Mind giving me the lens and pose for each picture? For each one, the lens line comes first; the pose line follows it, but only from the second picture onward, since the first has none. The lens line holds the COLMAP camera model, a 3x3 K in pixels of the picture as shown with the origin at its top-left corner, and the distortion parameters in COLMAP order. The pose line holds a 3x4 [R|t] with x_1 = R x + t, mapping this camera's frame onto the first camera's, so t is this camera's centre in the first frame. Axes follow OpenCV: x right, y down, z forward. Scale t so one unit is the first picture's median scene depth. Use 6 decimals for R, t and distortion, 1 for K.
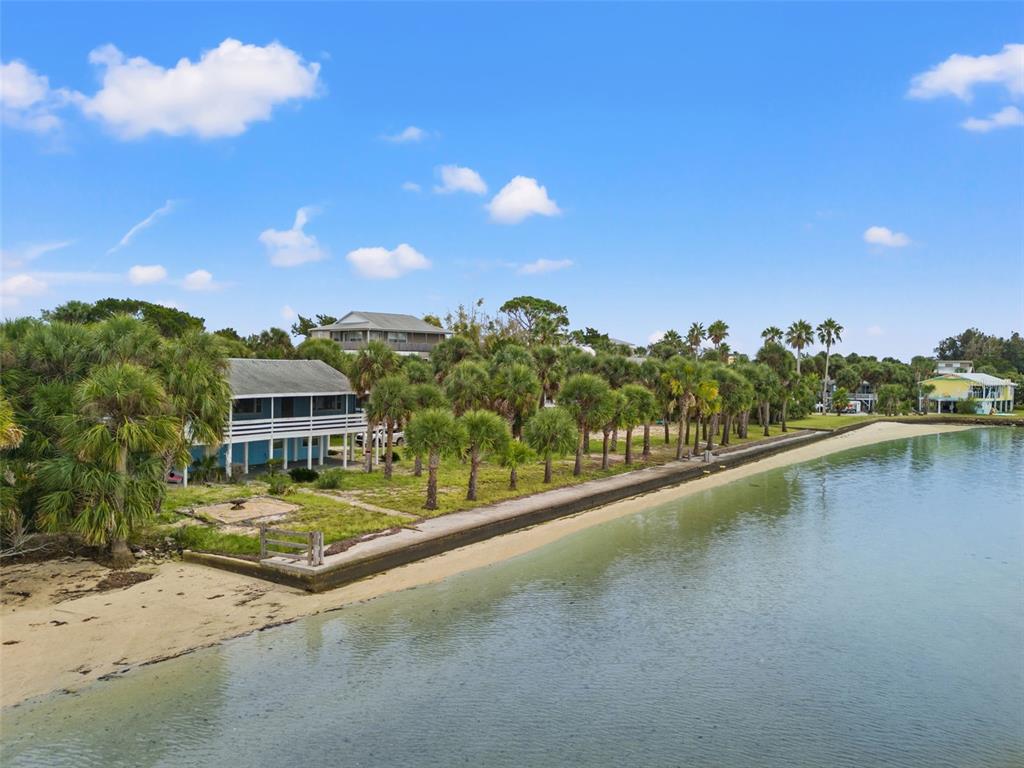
lens RADIAL K [[759.1, 0, 494.8], [0, 759.1, 383.8], [0, 0, 1]] dist [0.066140, -0.064823]
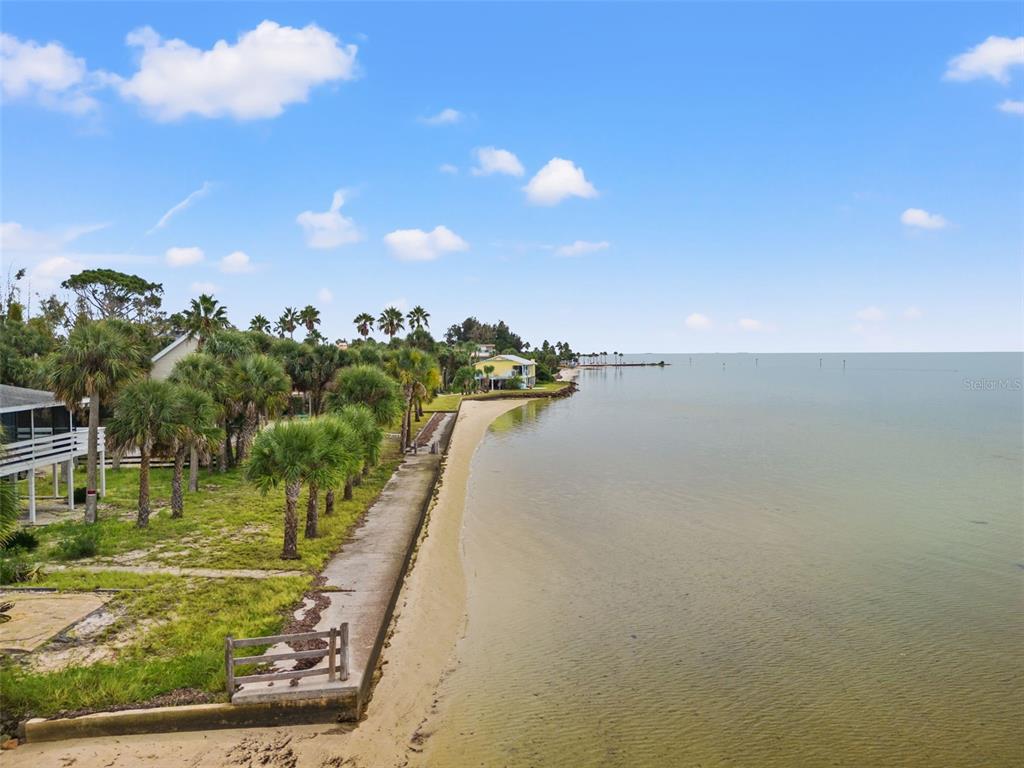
lens RADIAL K [[759.1, 0, 494.8], [0, 759.1, 383.8], [0, 0, 1]] dist [0.066140, -0.064823]
pose [[0.775904, -0.046095, 0.629165, -0.142995], [0.034803, 0.998936, 0.030265, -0.005946], [-0.629891, -0.001586, 0.776682, 0.115541]]
